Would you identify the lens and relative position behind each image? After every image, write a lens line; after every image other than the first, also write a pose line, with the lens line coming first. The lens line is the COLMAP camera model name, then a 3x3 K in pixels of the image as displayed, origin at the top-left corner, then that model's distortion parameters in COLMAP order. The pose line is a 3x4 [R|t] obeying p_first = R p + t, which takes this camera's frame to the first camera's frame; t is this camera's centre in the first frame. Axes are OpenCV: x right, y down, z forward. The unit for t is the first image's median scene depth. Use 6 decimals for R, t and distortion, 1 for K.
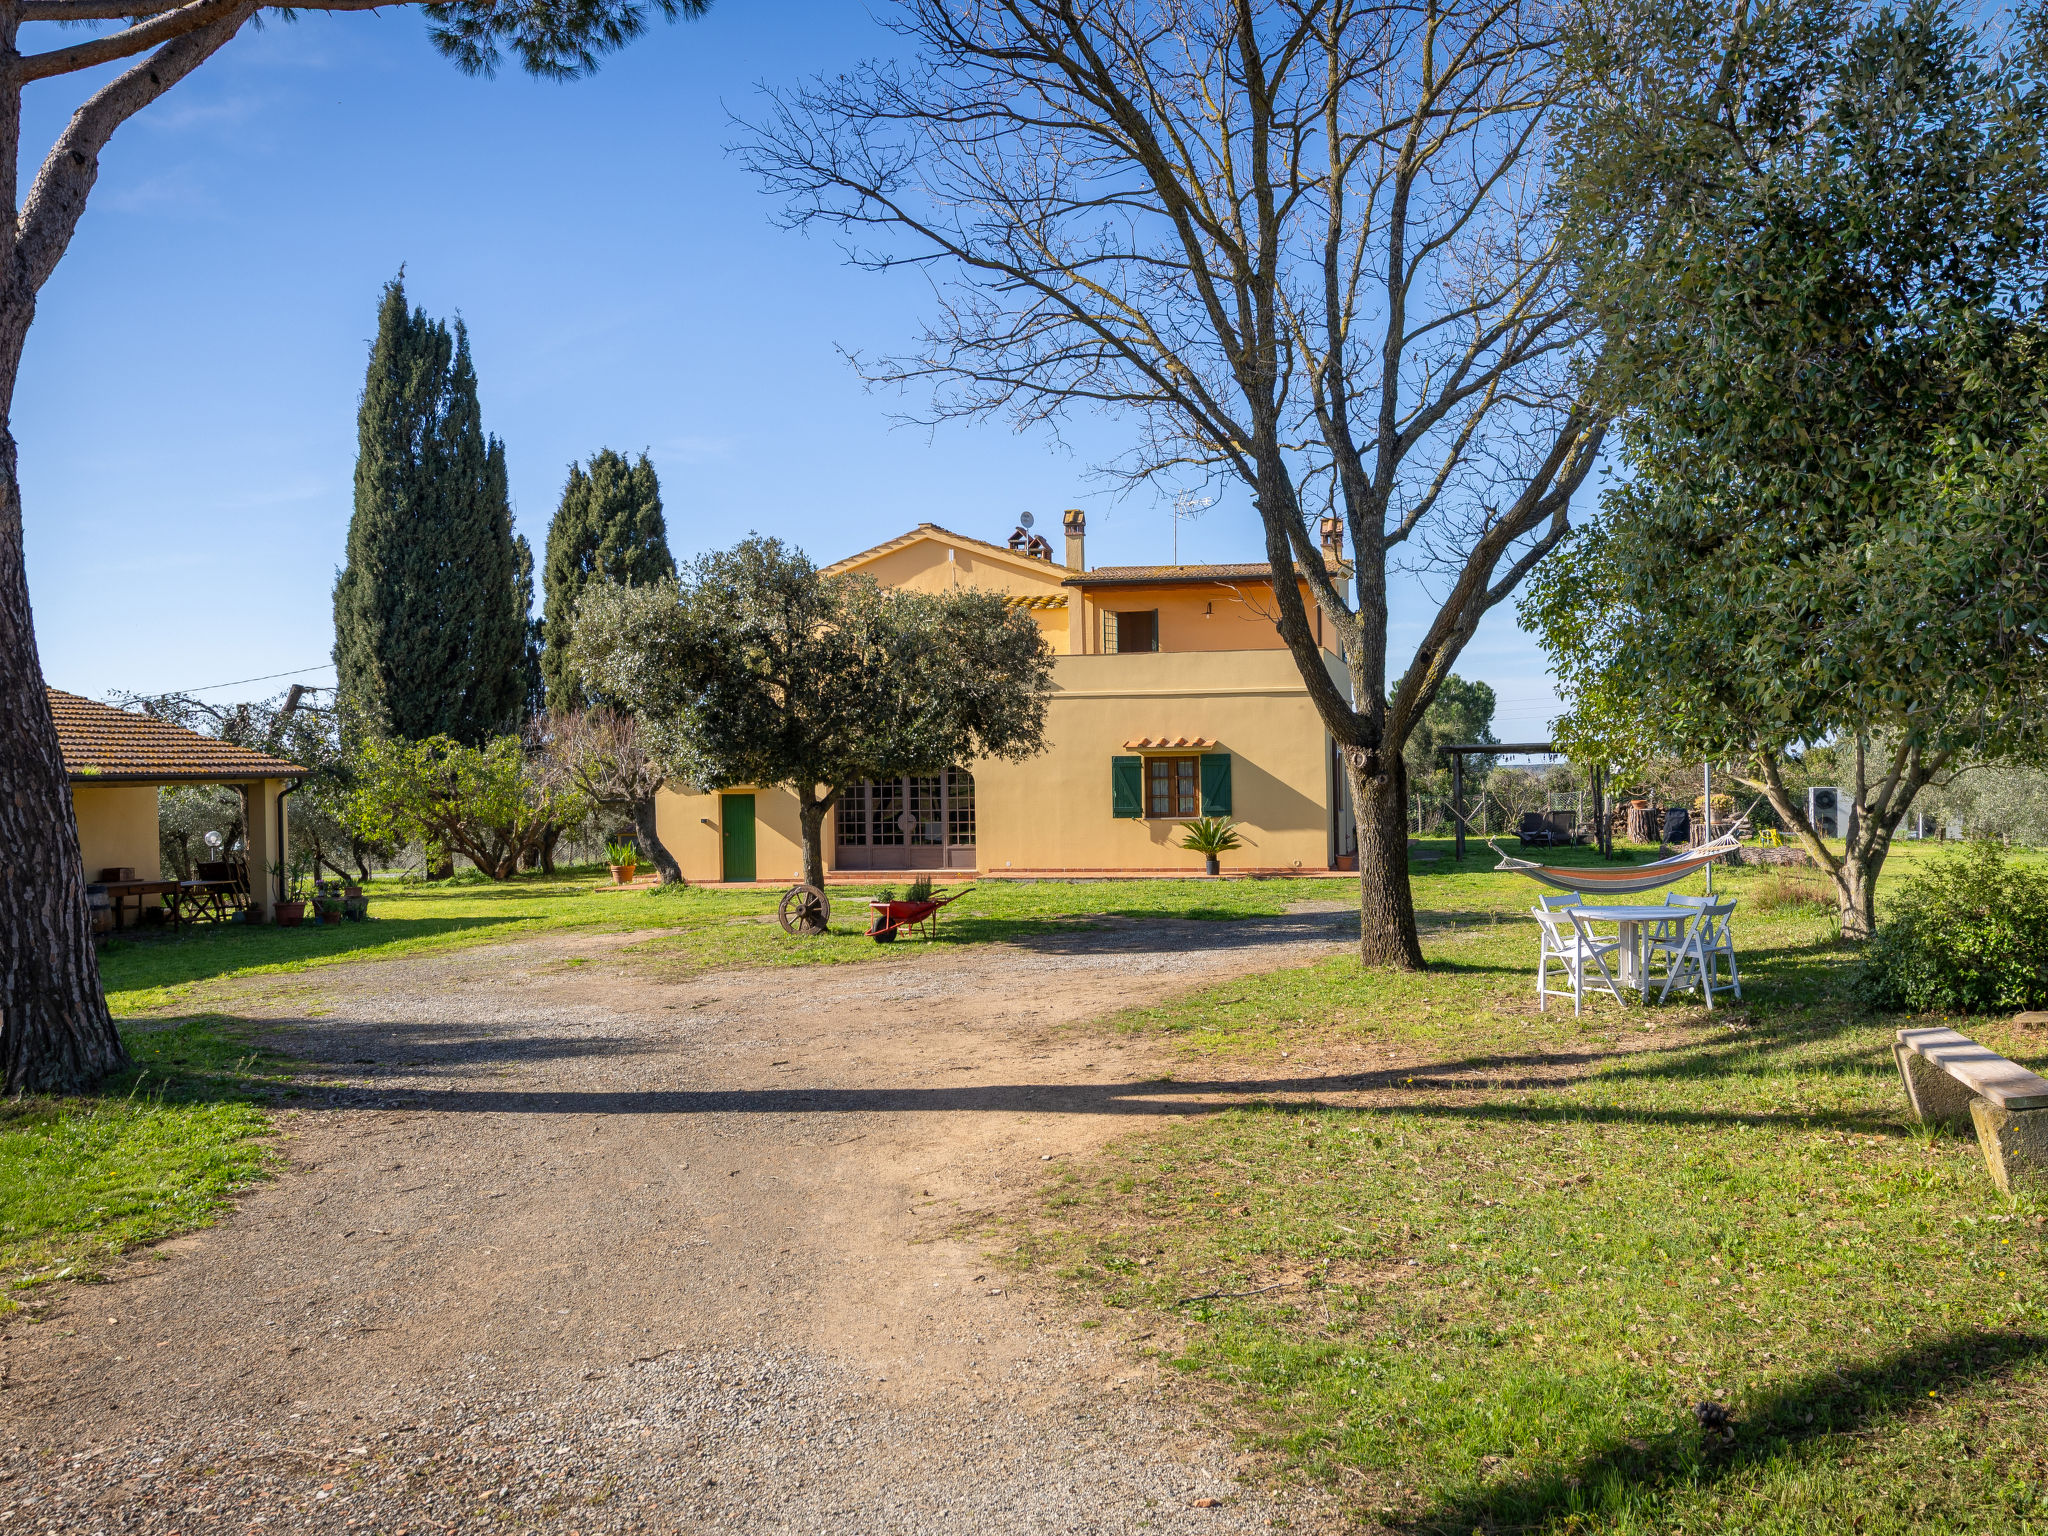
lens RADIAL K [[1537.0, 0, 1056.0], [0, 1537.0, 770.9], [0, 0, 1]] dist [0.003290, 0.002344]
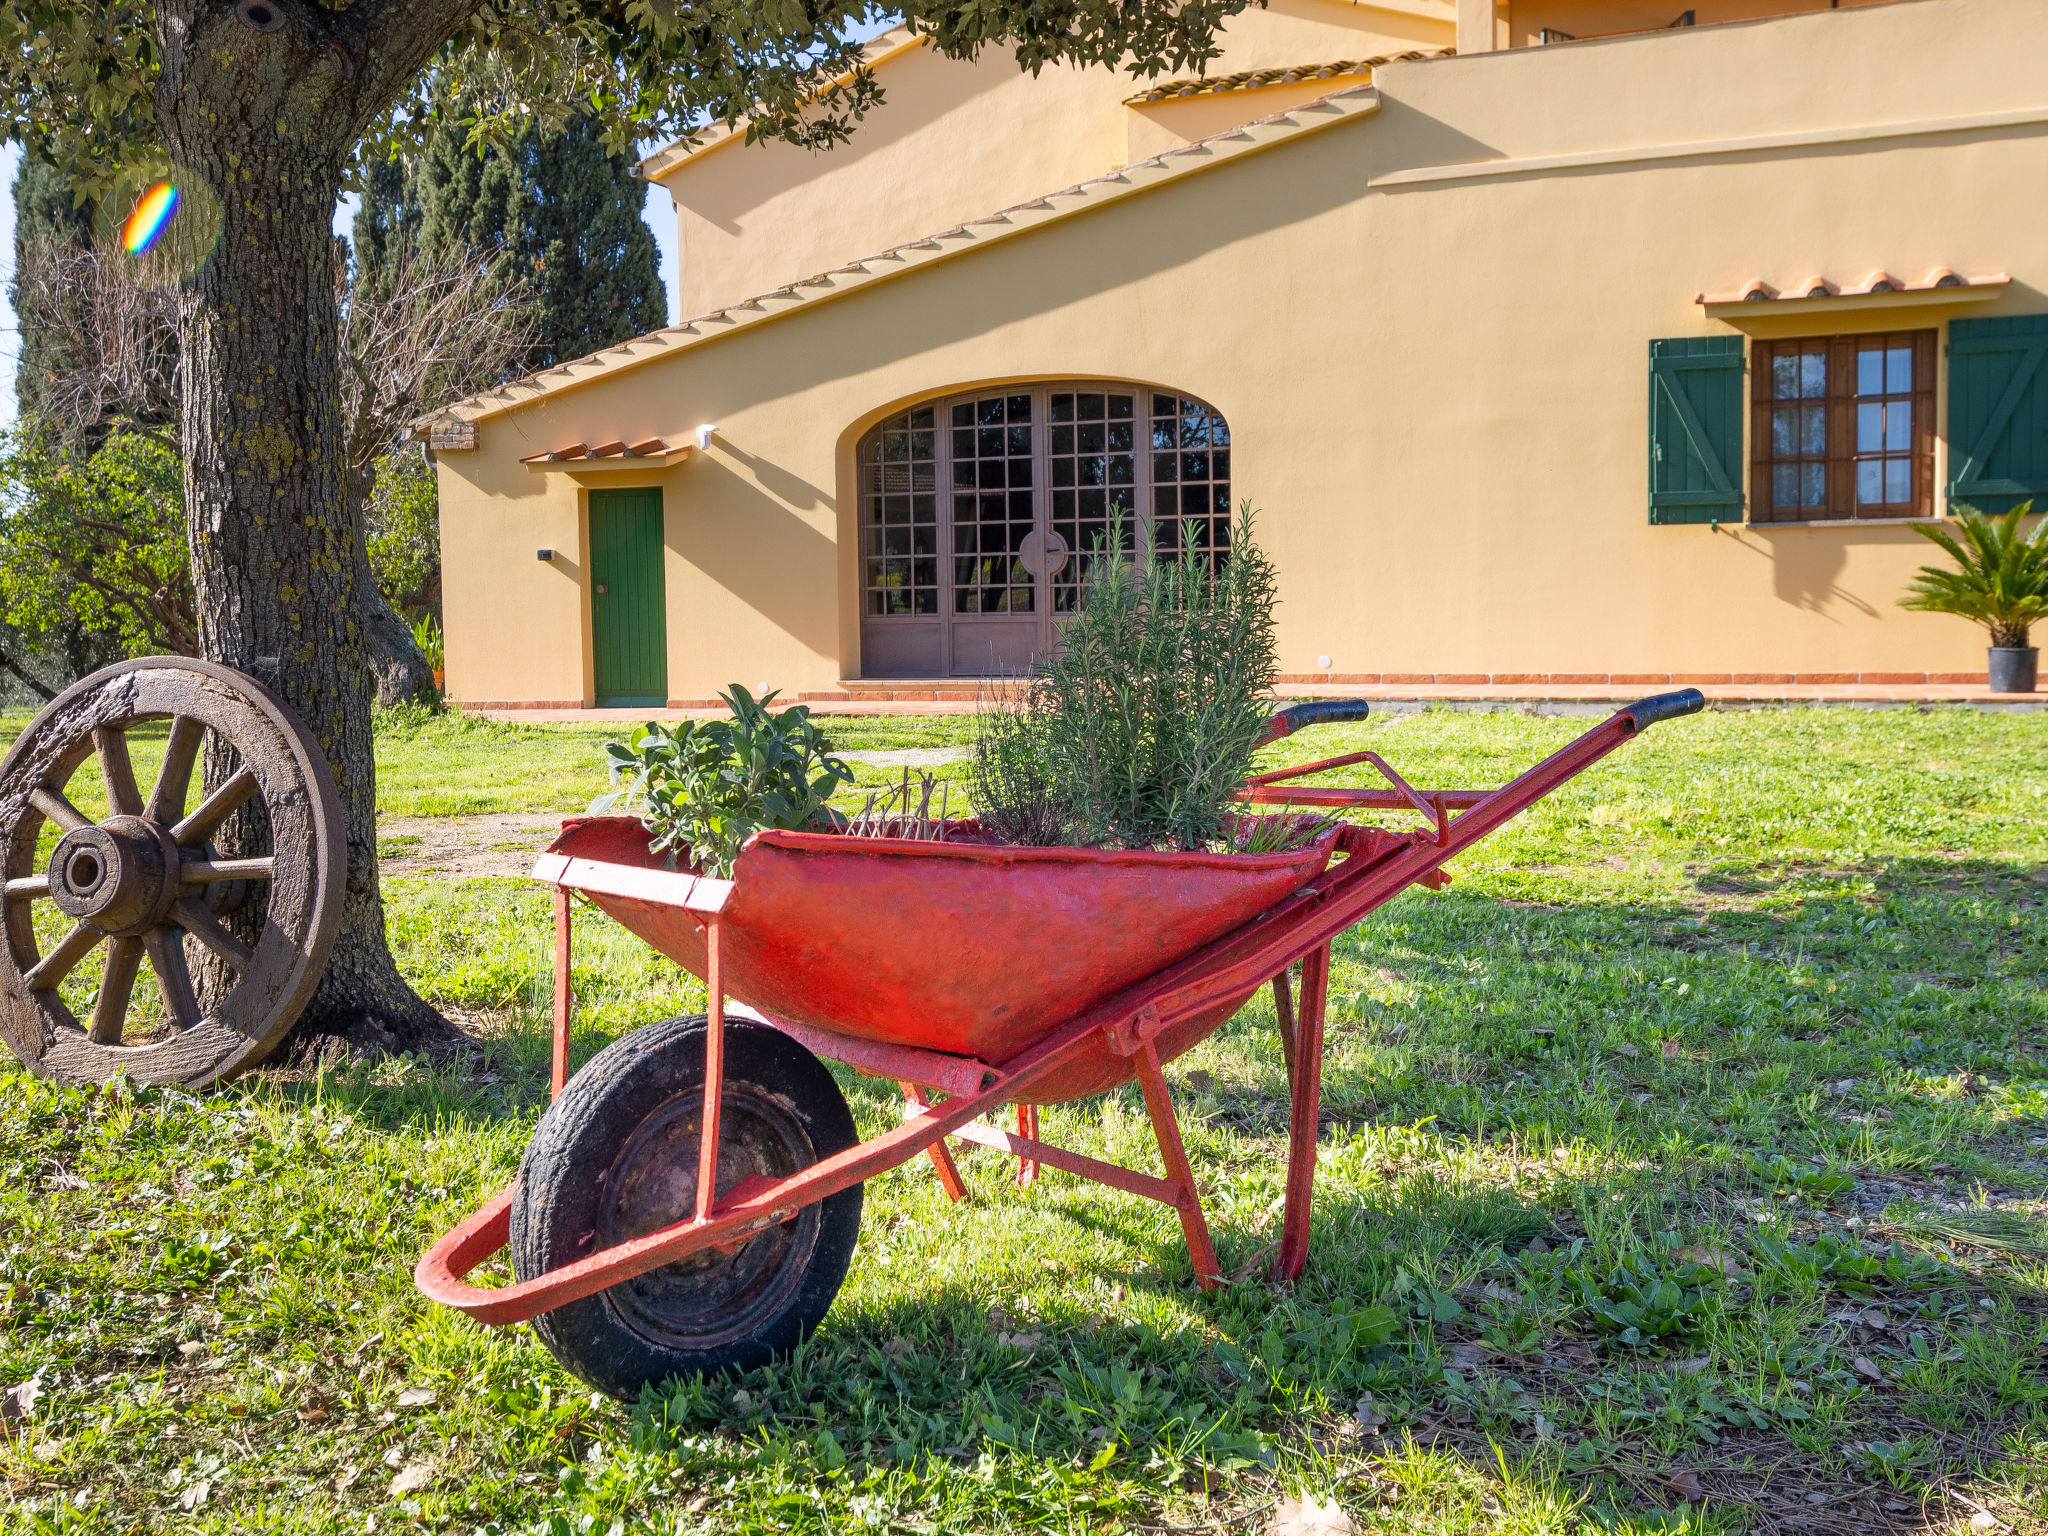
lens RADIAL K [[1537.0, 0, 1056.0], [0, 1537.0, 770.9], [0, 0, 1]] dist [0.003290, 0.002344]
pose [[0.995506, 0.014178, -0.093628, -0.060172], [-0.004865, 0.995079, 0.098966, 0.051713], [0.094571, -0.098065, 0.990676, 0.647357]]
